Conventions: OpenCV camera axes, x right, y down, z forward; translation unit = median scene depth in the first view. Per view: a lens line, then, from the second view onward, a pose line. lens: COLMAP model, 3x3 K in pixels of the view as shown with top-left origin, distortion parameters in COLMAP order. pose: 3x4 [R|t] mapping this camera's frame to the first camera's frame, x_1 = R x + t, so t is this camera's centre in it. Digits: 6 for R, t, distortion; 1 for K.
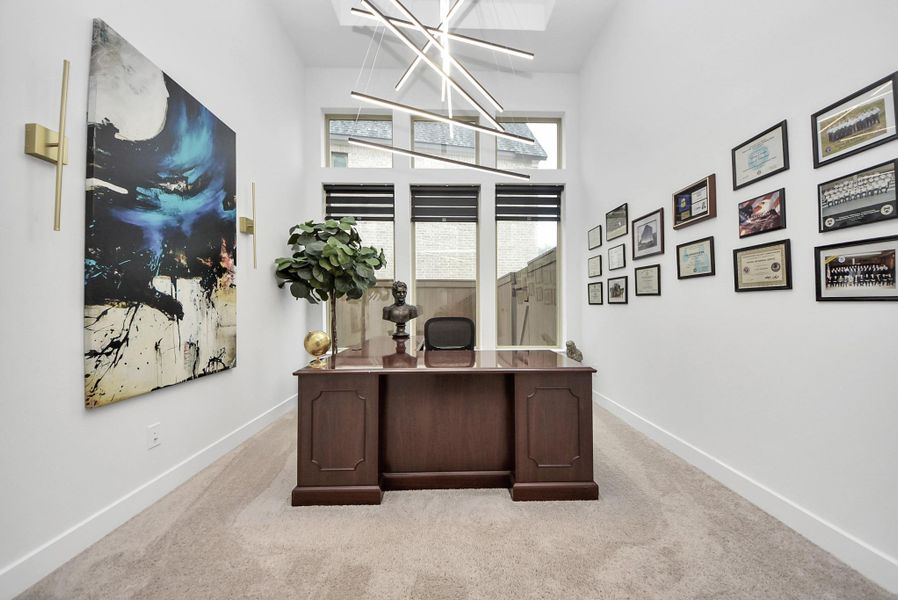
lens RADIAL K [[320.7, 0, 452.6], [0, 320.7, 304.2], [0, 0, 1]] dist [0.000435, -0.006485]
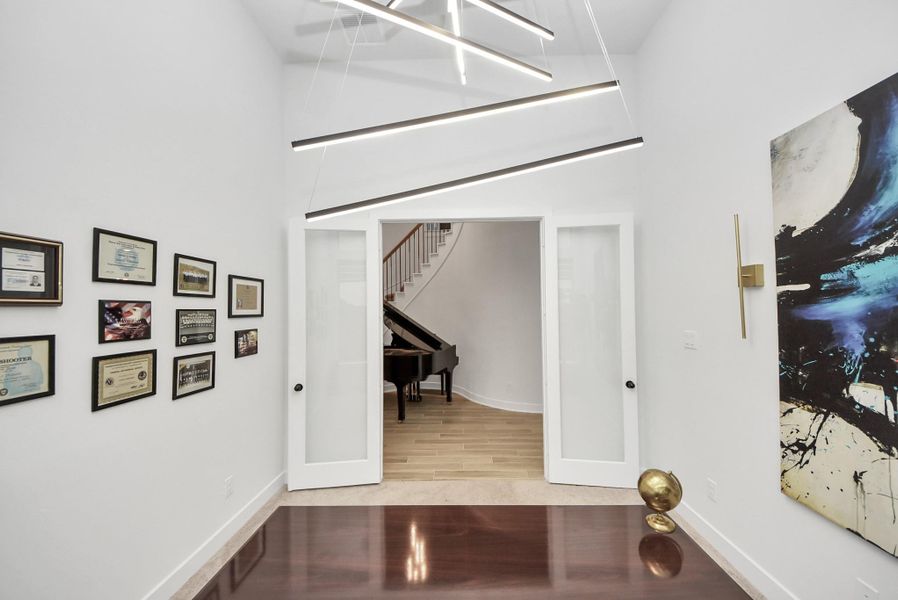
lens RADIAL K [[320.7, 0, 450.7], [0, 320.7, 301.9], [0, 0, 1]] dist [0.000435, -0.006485]
pose [[-0.998038, 0.023052, 0.058206, -0.039813], [0.021207, 0.999259, -0.032119, -0.294683], [-0.058903, -0.030822, -0.997788, 1.942352]]
